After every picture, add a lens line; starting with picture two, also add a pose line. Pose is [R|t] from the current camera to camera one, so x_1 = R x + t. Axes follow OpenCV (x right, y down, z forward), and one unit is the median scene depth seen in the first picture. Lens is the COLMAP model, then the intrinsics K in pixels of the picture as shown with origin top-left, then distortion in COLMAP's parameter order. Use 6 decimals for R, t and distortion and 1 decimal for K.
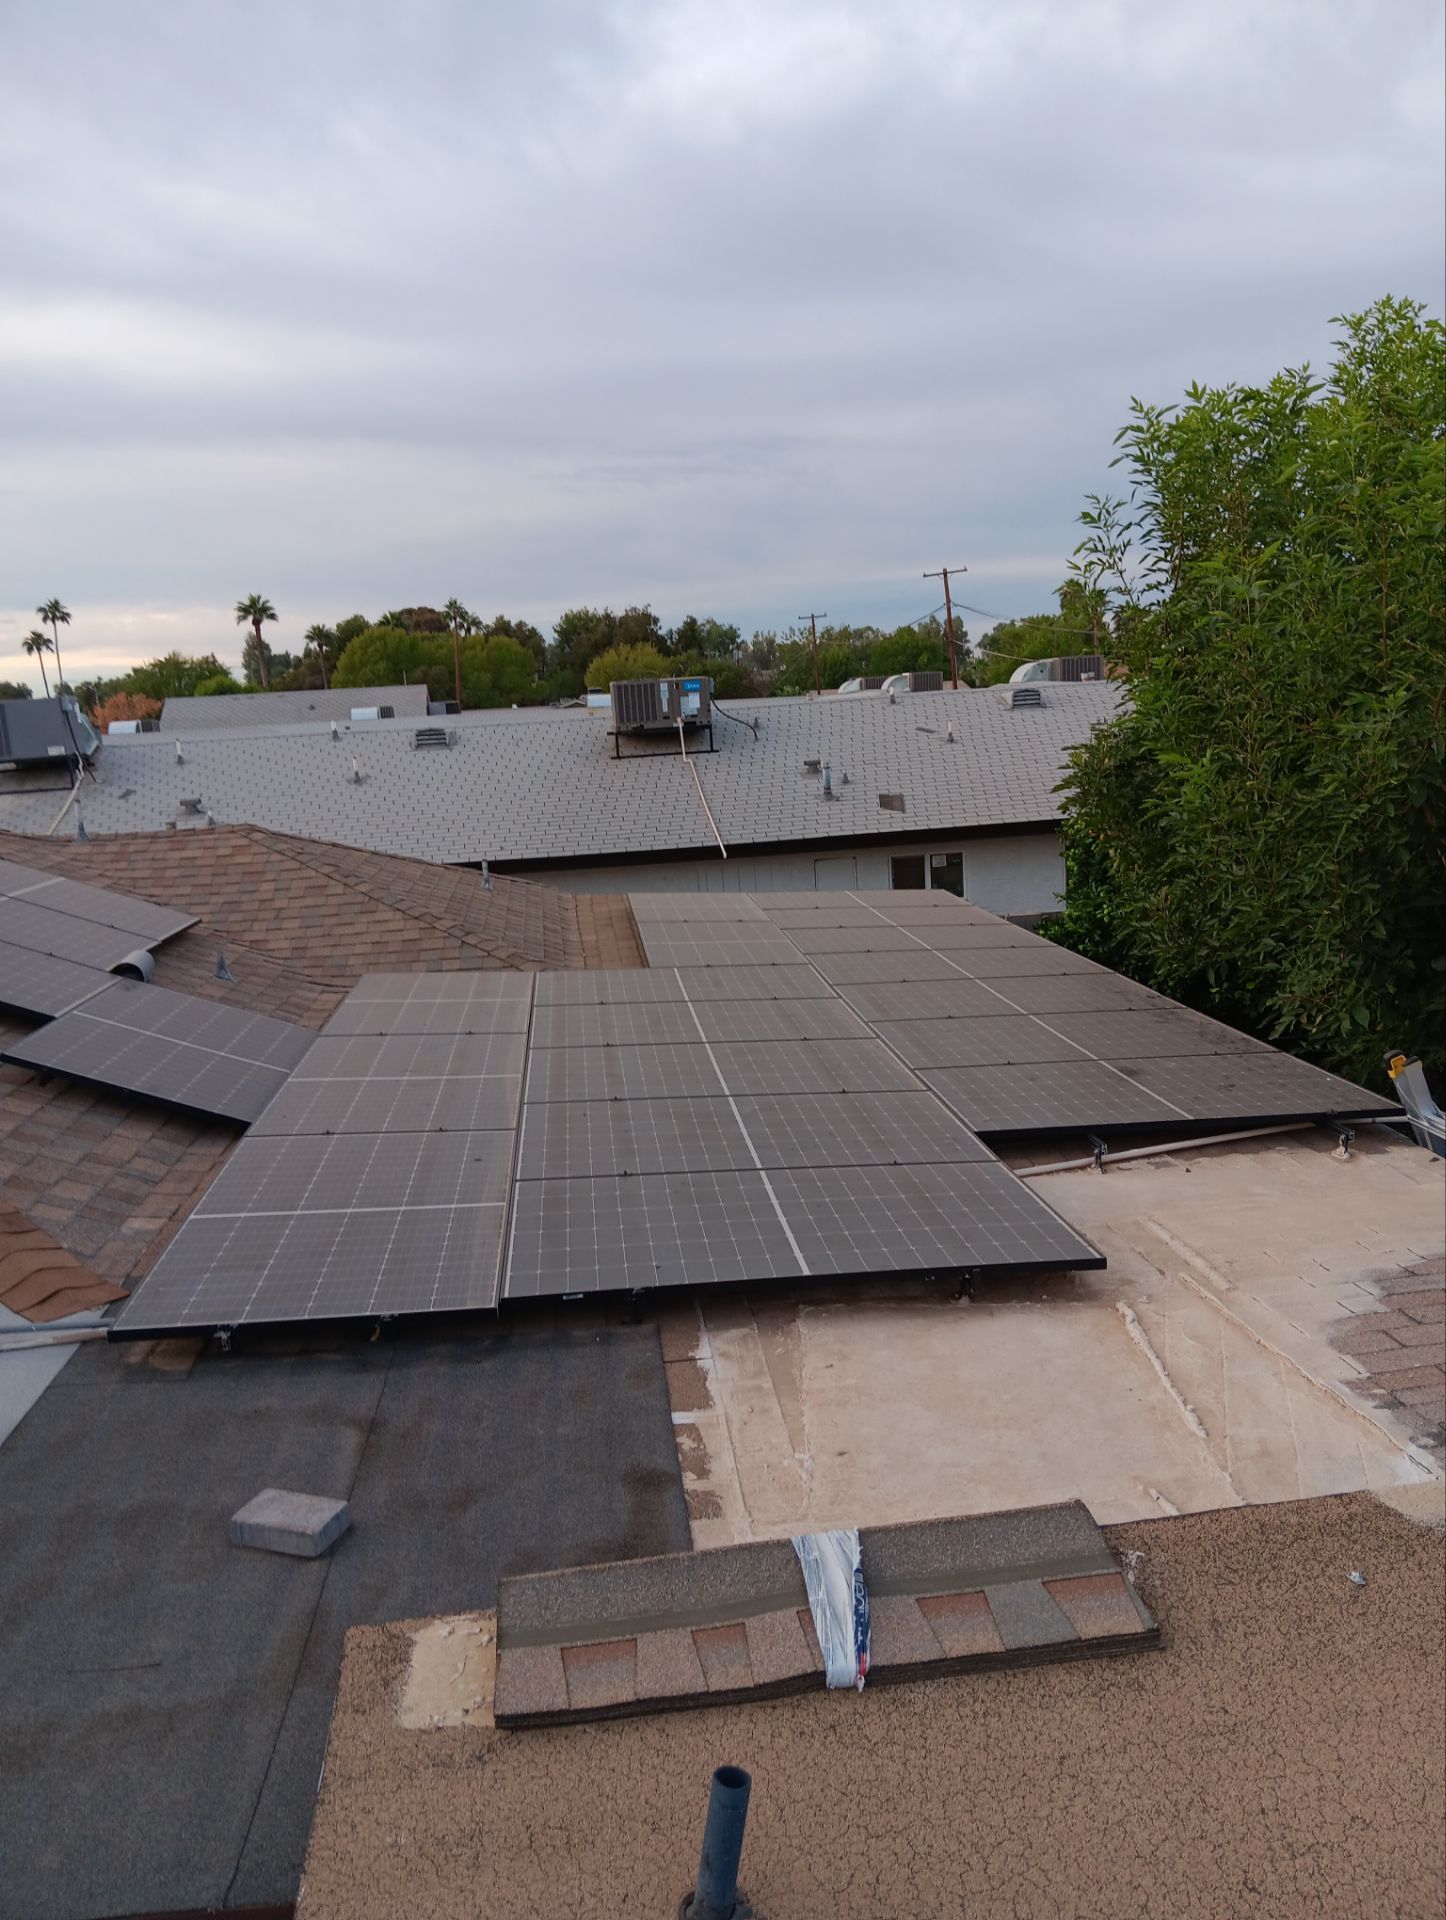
lens RADIAL K [[1436.1, 0, 723.0], [0, 1436.1, 960.0], [0, 0, 1]] dist [-0.004870, -0.004389]
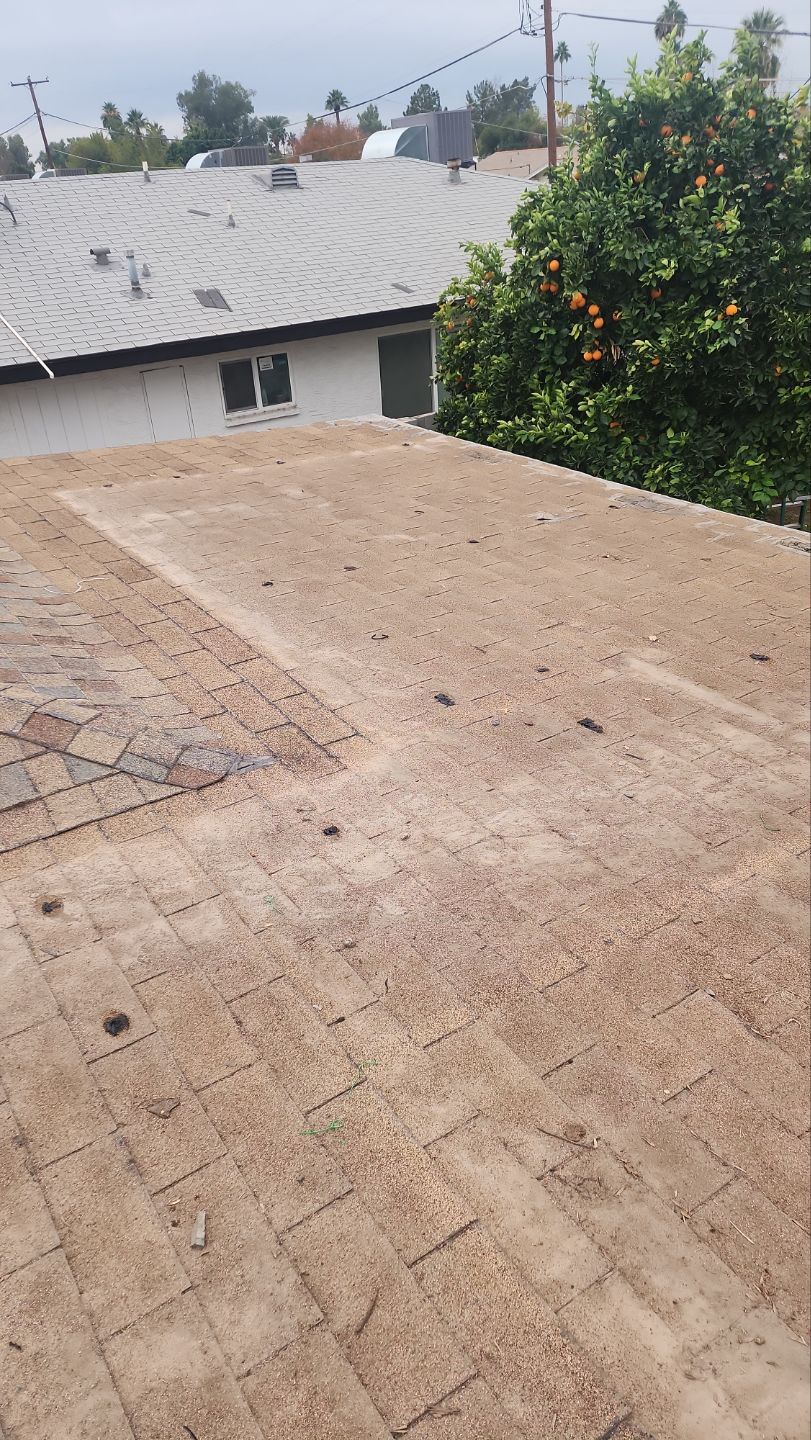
lens RADIAL K [[928.5, 0, 379.7], [0, 928.5, 718.3], [0, 0, 1]] dist [0.082345, -0.069923]
pose [[0.889118, -0.218443, 0.402184, -0.087663], [0.083406, 0.941369, 0.326907, -0.044564], [-0.450014, -0.257114, 0.855207, 0.362740]]
